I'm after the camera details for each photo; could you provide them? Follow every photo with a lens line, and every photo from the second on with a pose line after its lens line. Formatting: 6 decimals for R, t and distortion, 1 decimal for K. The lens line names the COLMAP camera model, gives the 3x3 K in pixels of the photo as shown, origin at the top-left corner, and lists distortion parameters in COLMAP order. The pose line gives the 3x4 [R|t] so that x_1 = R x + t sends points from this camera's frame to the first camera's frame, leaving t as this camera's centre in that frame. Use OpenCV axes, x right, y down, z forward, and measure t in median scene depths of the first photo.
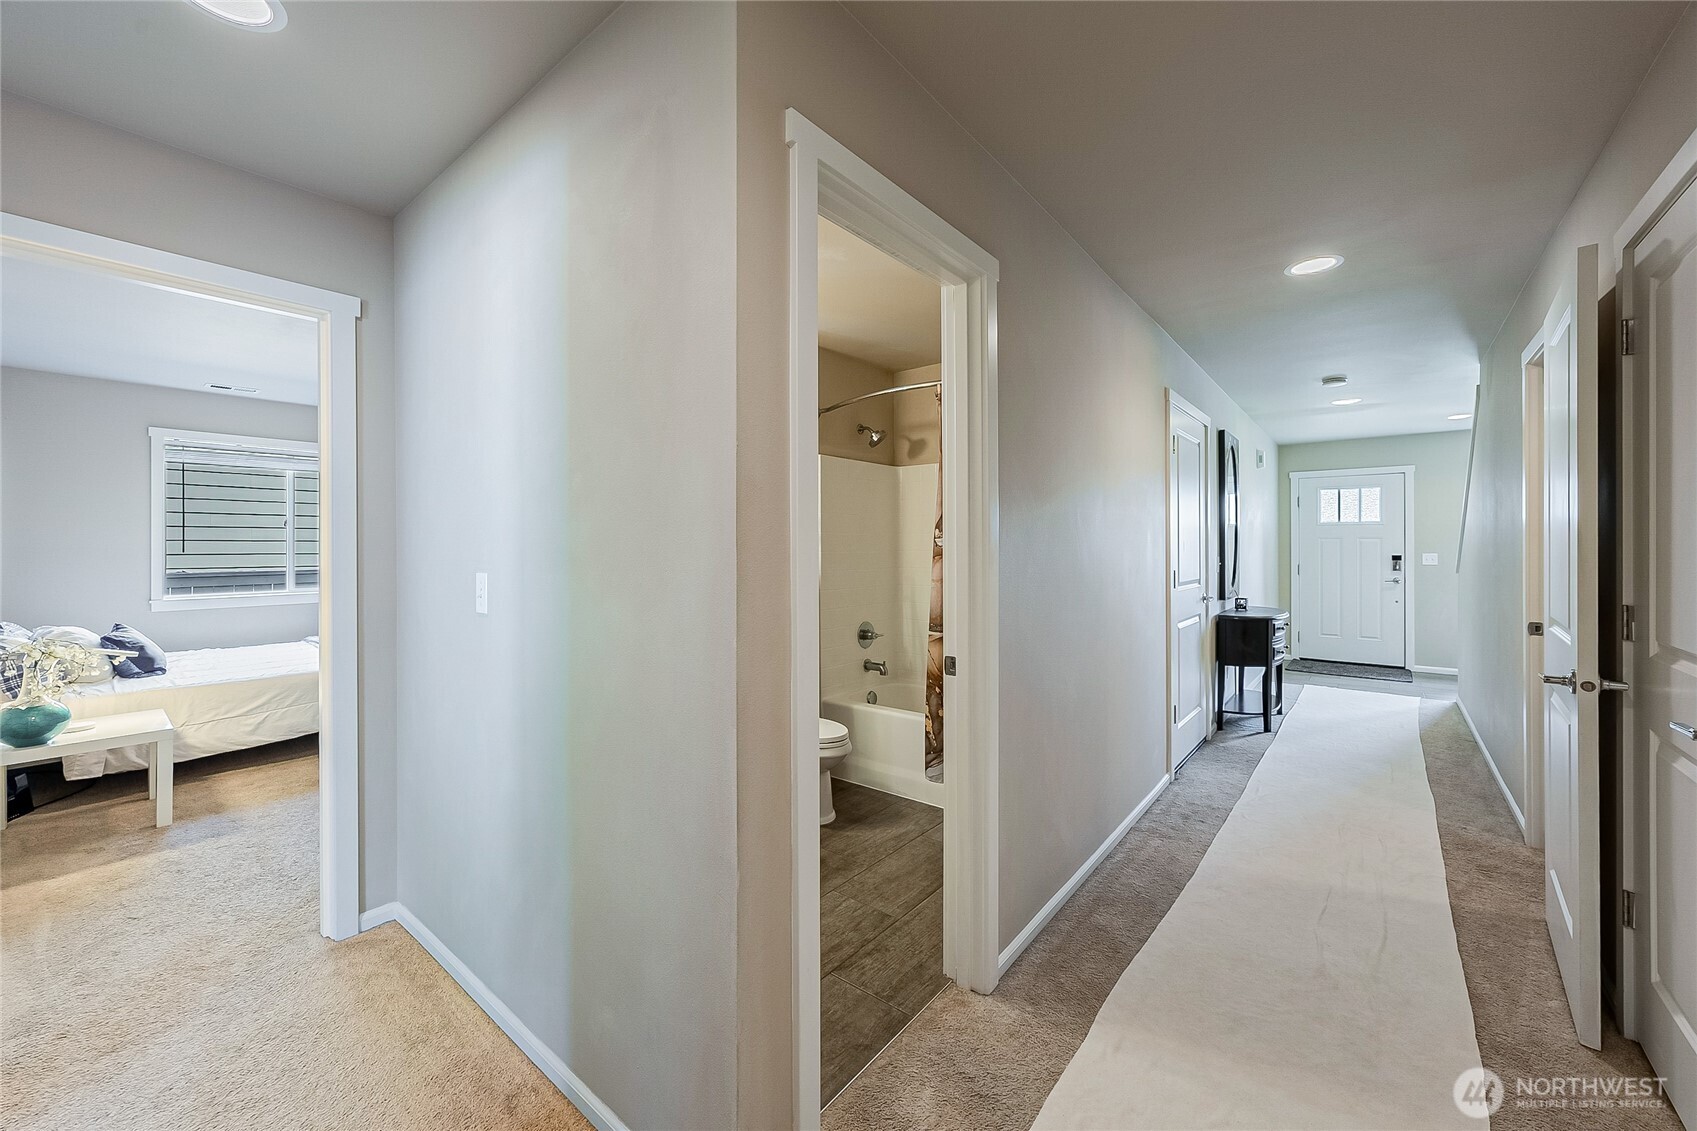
lens RADIAL K [[633.0, 0, 853.1], [0, 633.0, 555.7], [0, 0, 1]] dist [-0.001606, 0.000593]
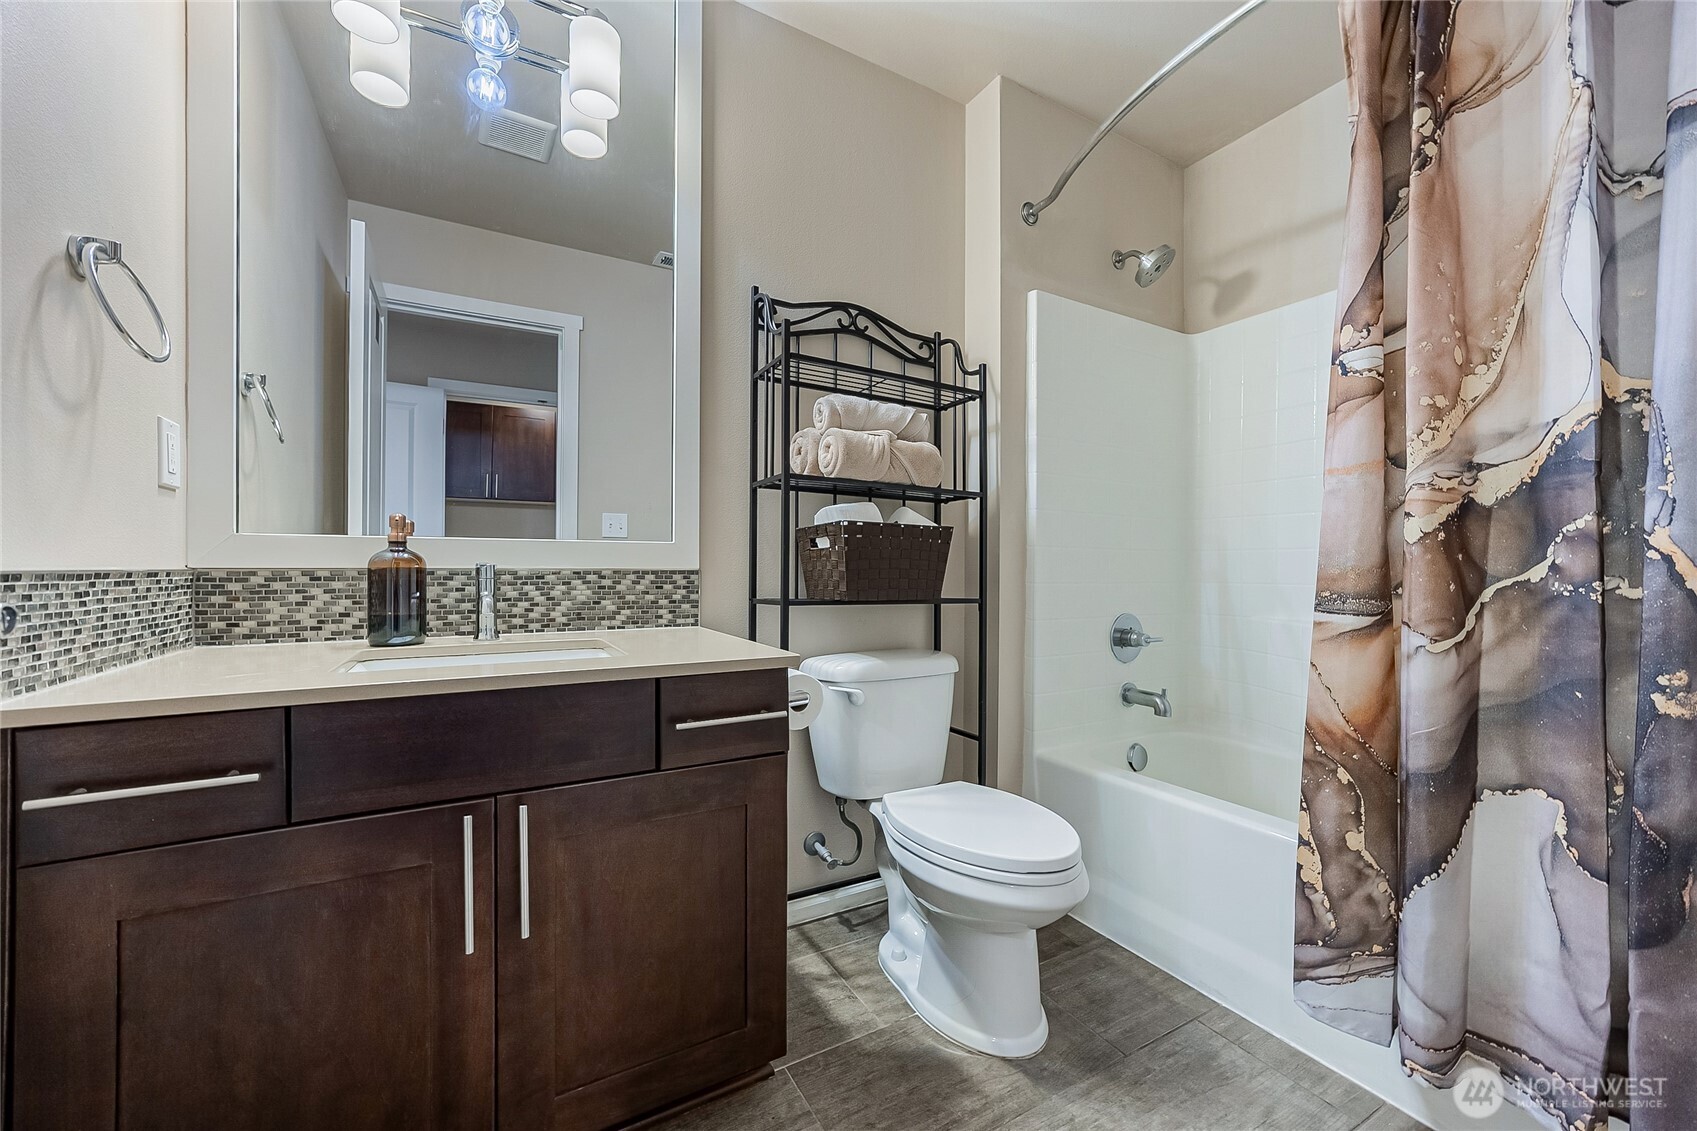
lens RADIAL K [[633.0, 0, 856.2], [0, 633.0, 573.0], [0, 0, 1]] dist [-0.001606, 0.000593]
pose [[0.928381, 0.008490, -0.371533, 0.006837], [-0.010384, 0.999941, -0.003097, 0.076603], [0.371485, 0.006734, 0.928415, 0.428788]]
